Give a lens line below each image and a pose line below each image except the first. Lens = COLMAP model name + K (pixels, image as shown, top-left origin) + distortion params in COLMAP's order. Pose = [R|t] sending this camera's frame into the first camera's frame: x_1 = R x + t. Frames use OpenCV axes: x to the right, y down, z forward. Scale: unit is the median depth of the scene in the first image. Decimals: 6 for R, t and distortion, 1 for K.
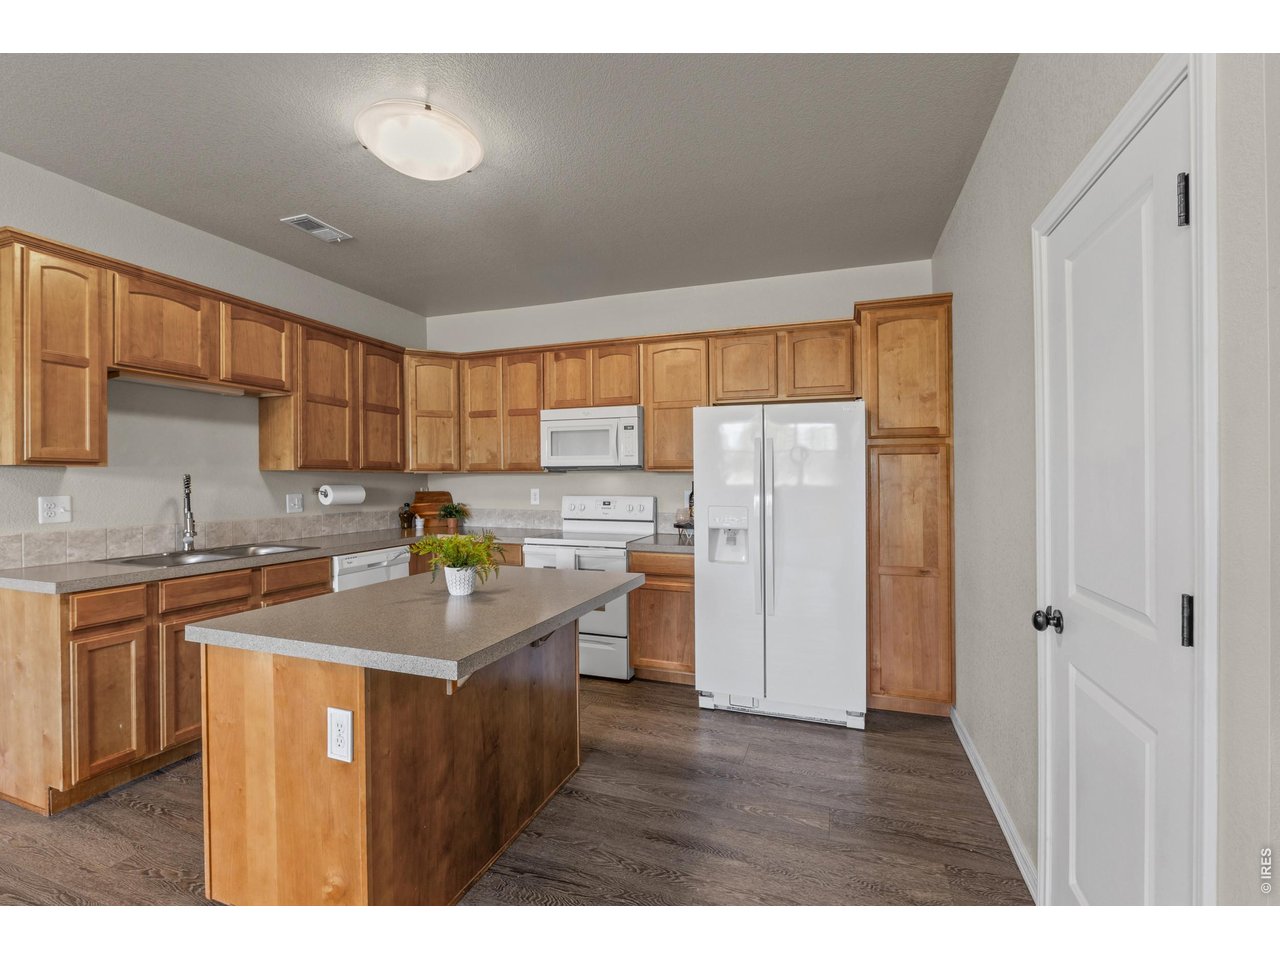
lens RADIAL K [[555.0, 0, 643.7], [0, 555.0, 480.7], [0, 0, 1]] dist [-0.009320, 0.000142]
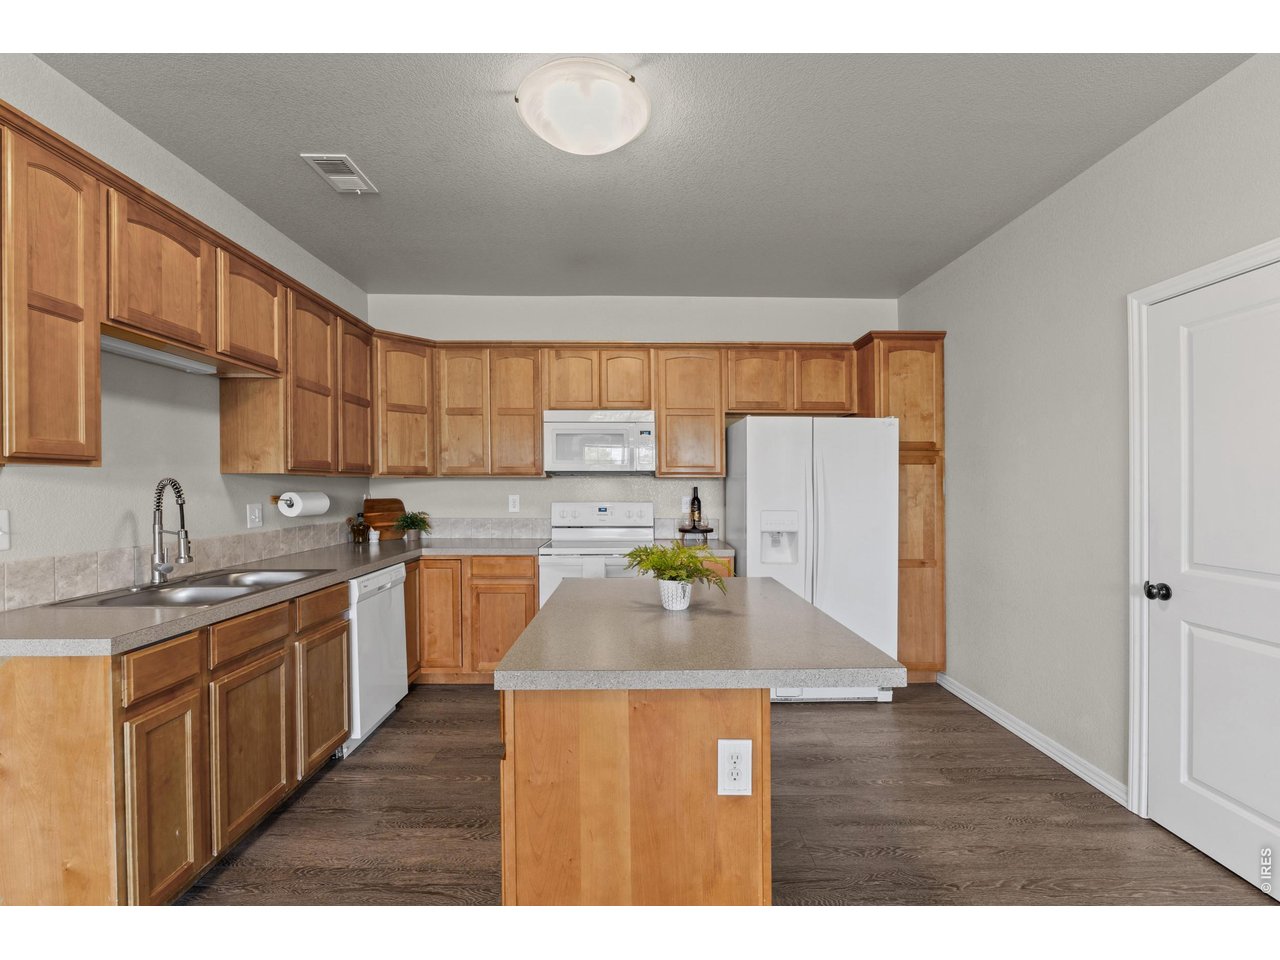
lens RADIAL K [[555.0, 0, 644.7], [0, 555.0, 486.1], [0, 0, 1]] dist [-0.009320, 0.000142]
pose [[0.937041, 0.000083, 0.349220, -0.478200], [-0.000611, 0.999999, 0.001403, -0.002459], [-0.349220, -0.001528, 0.937040, 0.093471]]
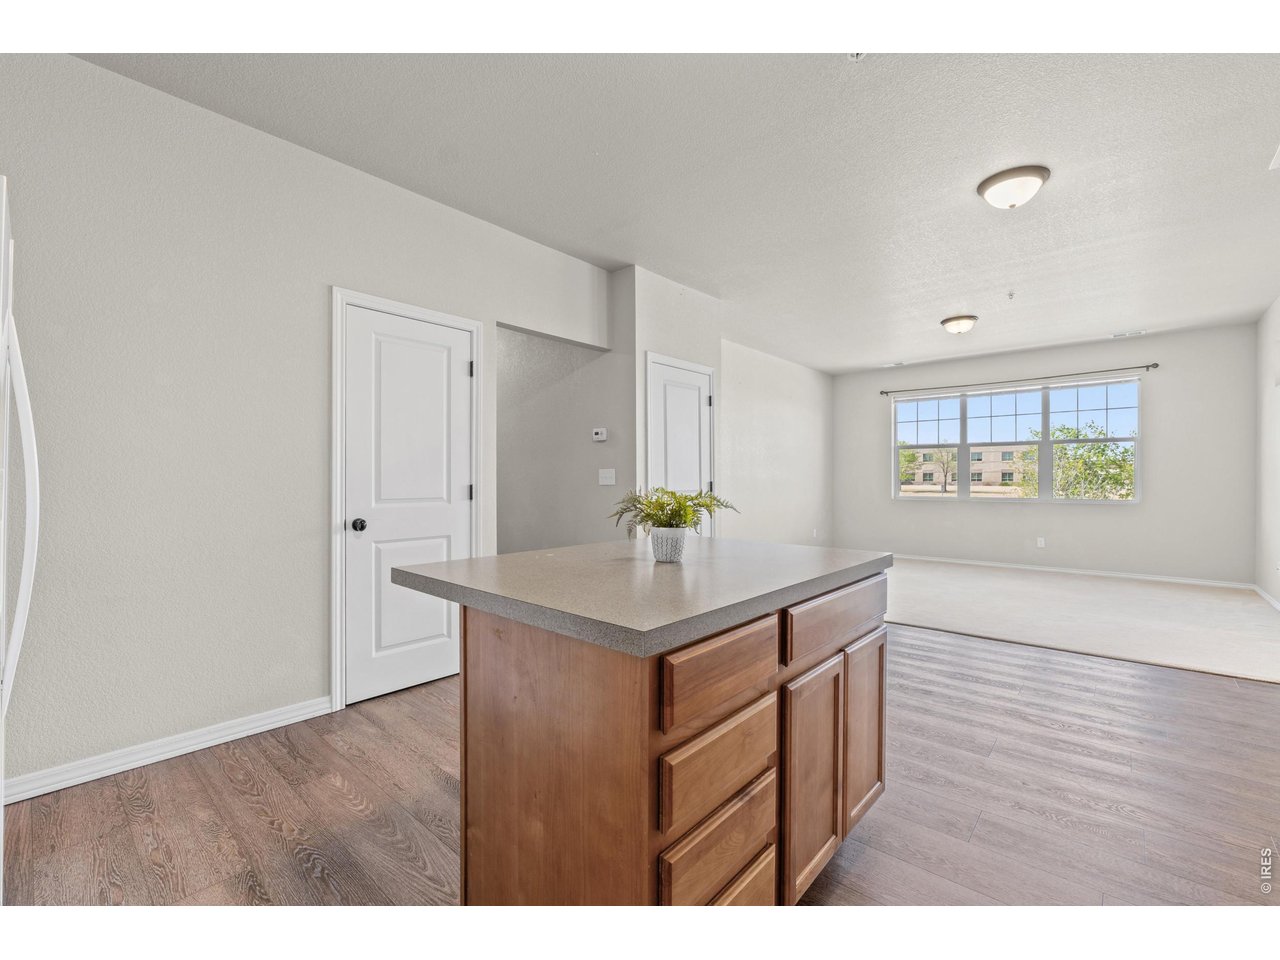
lens RADIAL K [[555.0, 0, 634.8], [0, 555.0, 483.3], [0, 0, 1]] dist [-0.009320, 0.000142]
pose [[-0.921697, 0.004946, 0.387880, -0.407663], [0.006492, 0.999975, 0.002675, 0.064004], [-0.387857, 0.004983, -0.921706, 1.210923]]
